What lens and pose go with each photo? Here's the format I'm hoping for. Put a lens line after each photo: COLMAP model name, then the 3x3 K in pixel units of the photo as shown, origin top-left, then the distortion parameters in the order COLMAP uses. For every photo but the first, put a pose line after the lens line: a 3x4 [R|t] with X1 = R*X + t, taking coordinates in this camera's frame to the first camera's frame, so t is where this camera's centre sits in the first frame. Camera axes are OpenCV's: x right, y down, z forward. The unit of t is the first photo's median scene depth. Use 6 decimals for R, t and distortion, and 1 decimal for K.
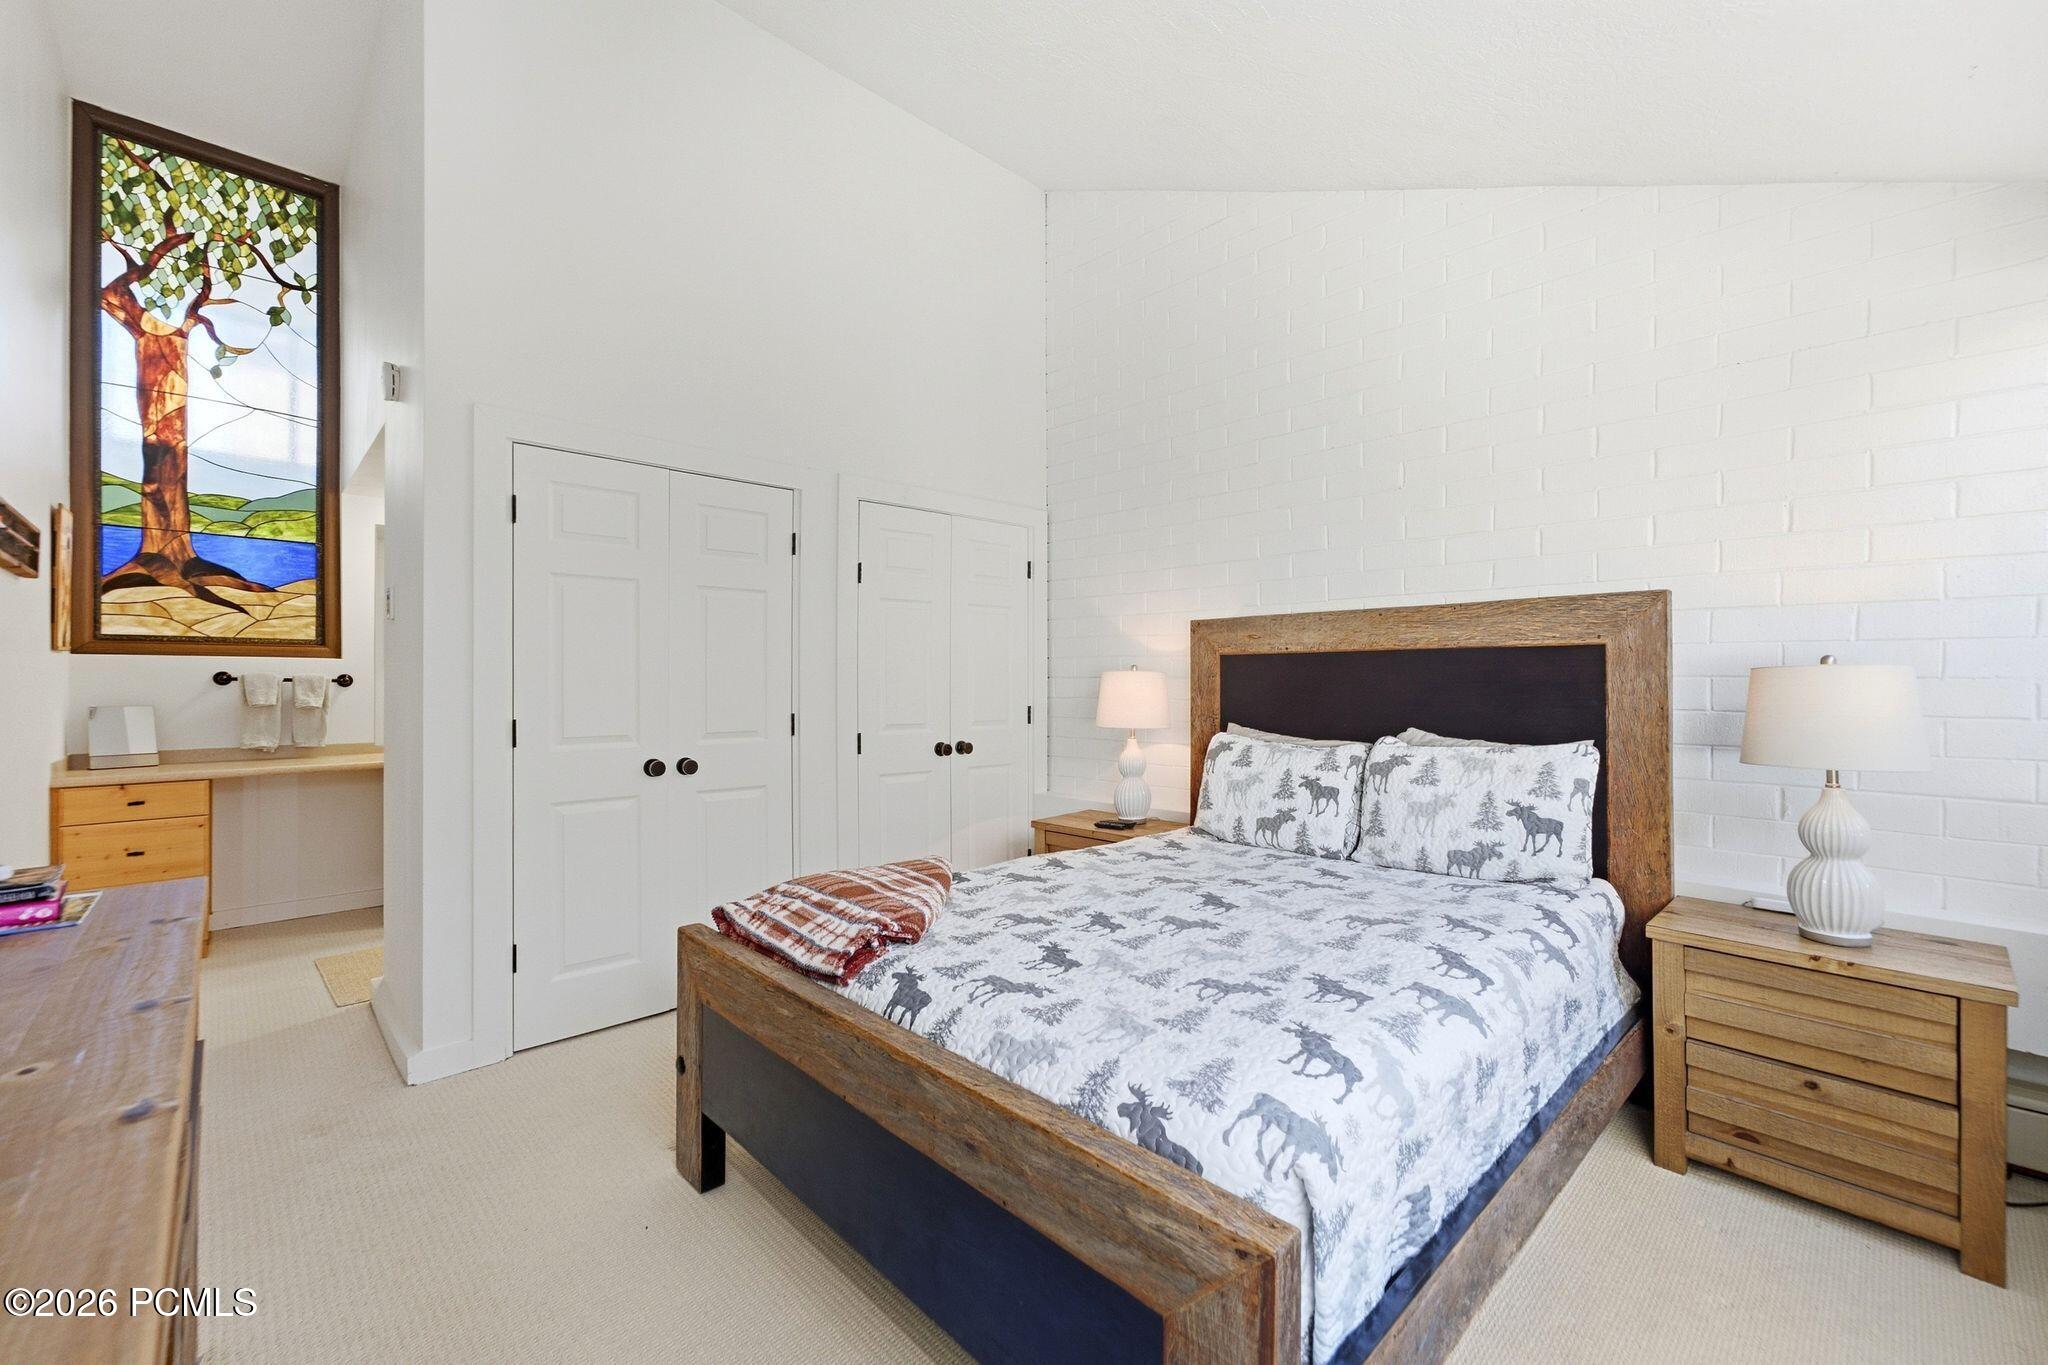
lens RADIAL K [[838.4, 0, 1029.0], [0, 838.4, 681.7], [0, 0, 1]] dist [0.000467, 0.000193]
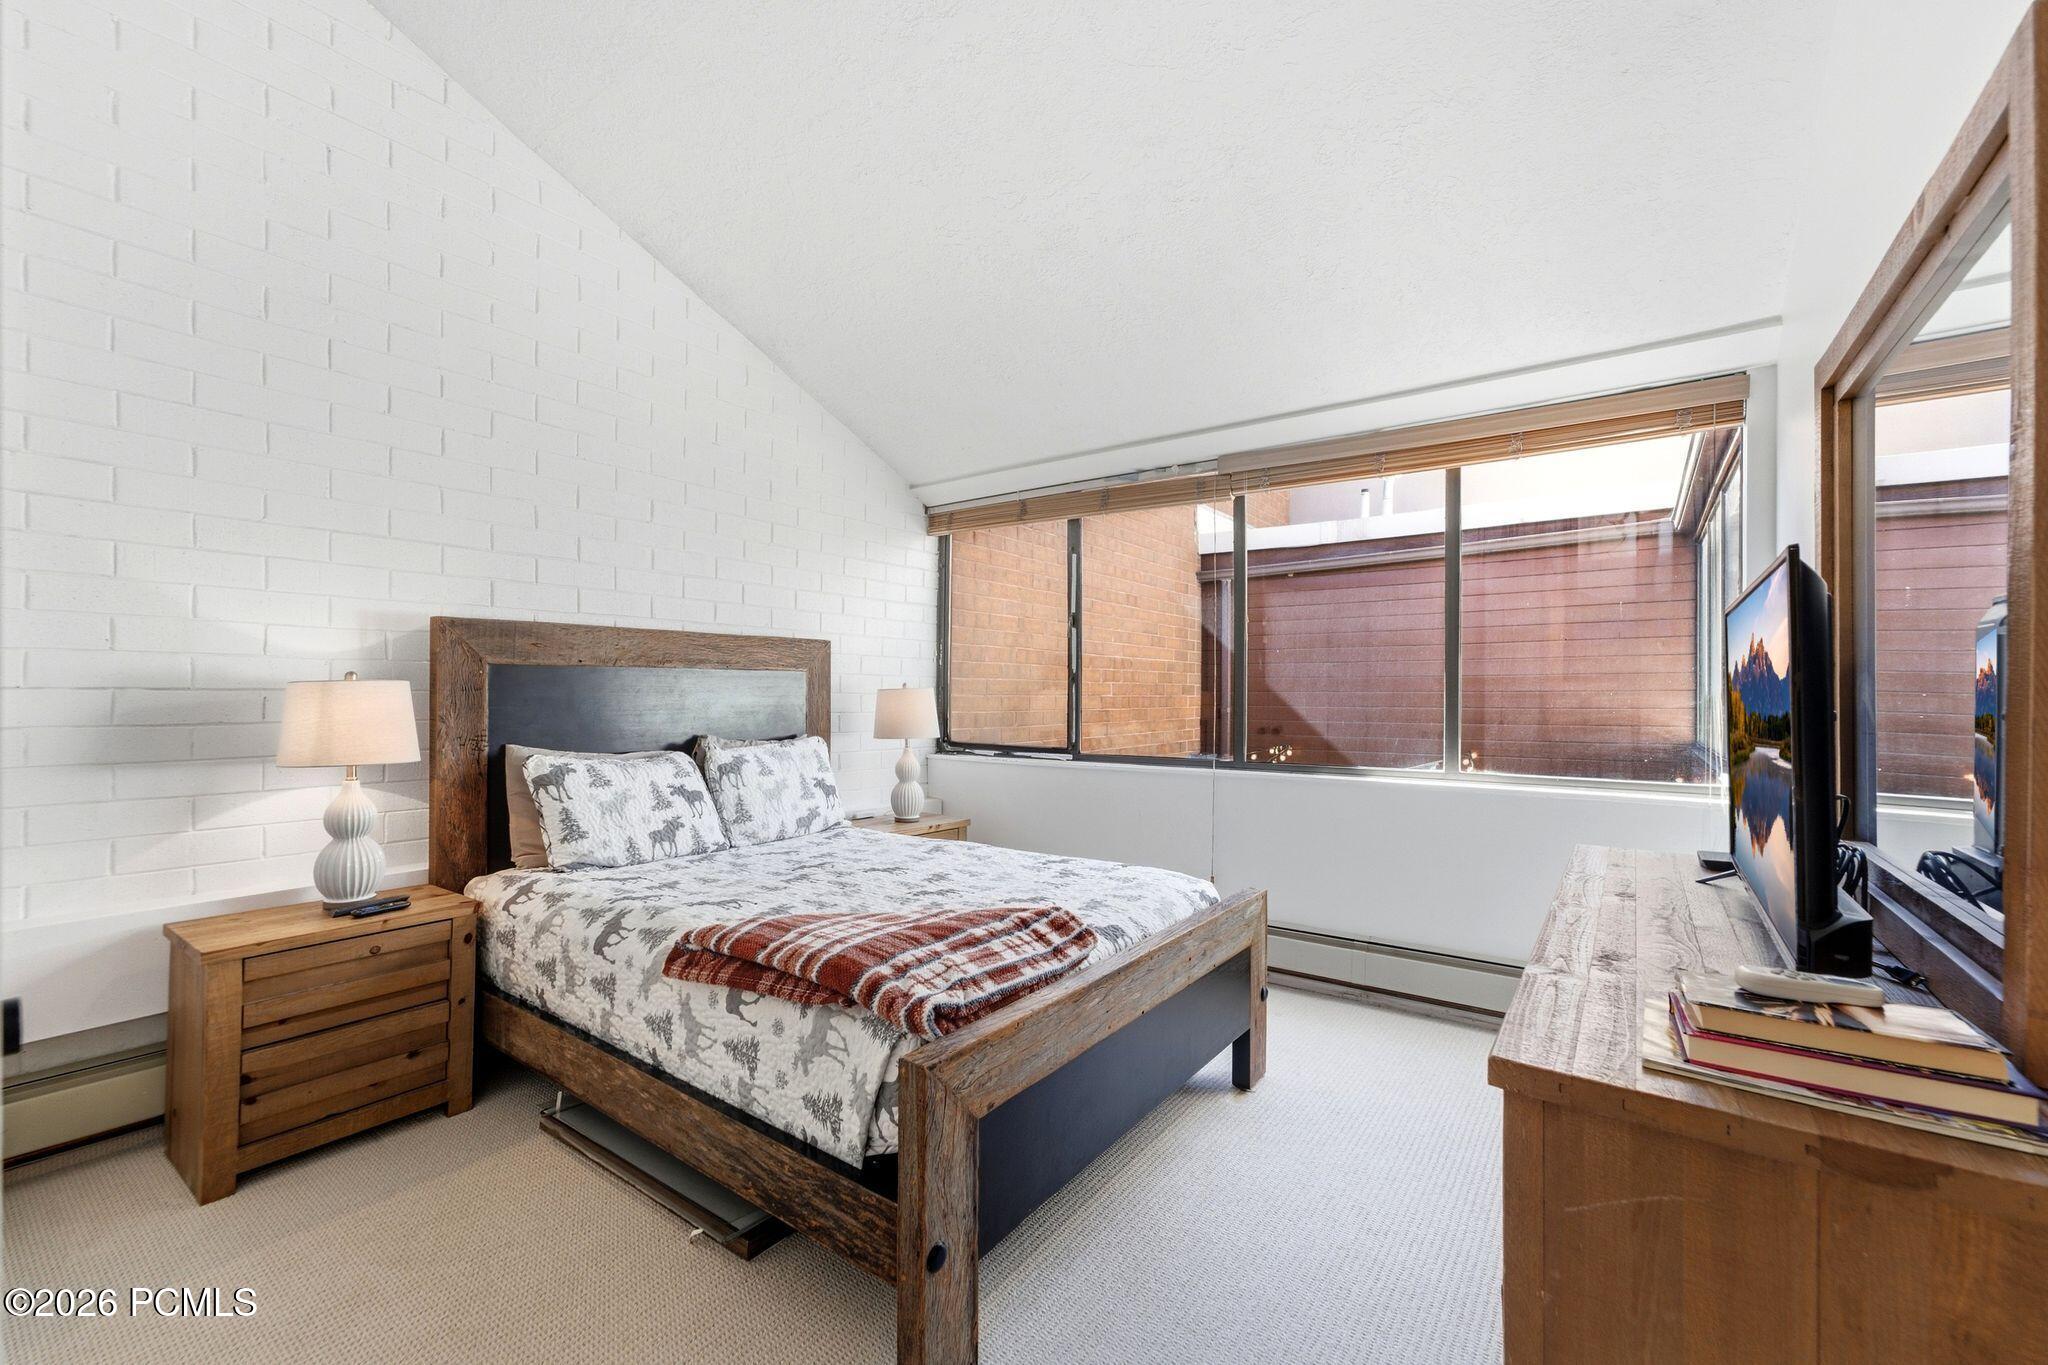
lens RADIAL K [[838.4, 0, 1028.6], [0, 838.4, 691.3], [0, 0, 1]] dist [0.000467, 0.000193]
pose [[-0.189227, 0.005139, 0.981920, -0.871341], [-0.013961, 0.999871, -0.007923, -0.003232], [-0.981834, -0.015208, -0.189131, 0.832553]]
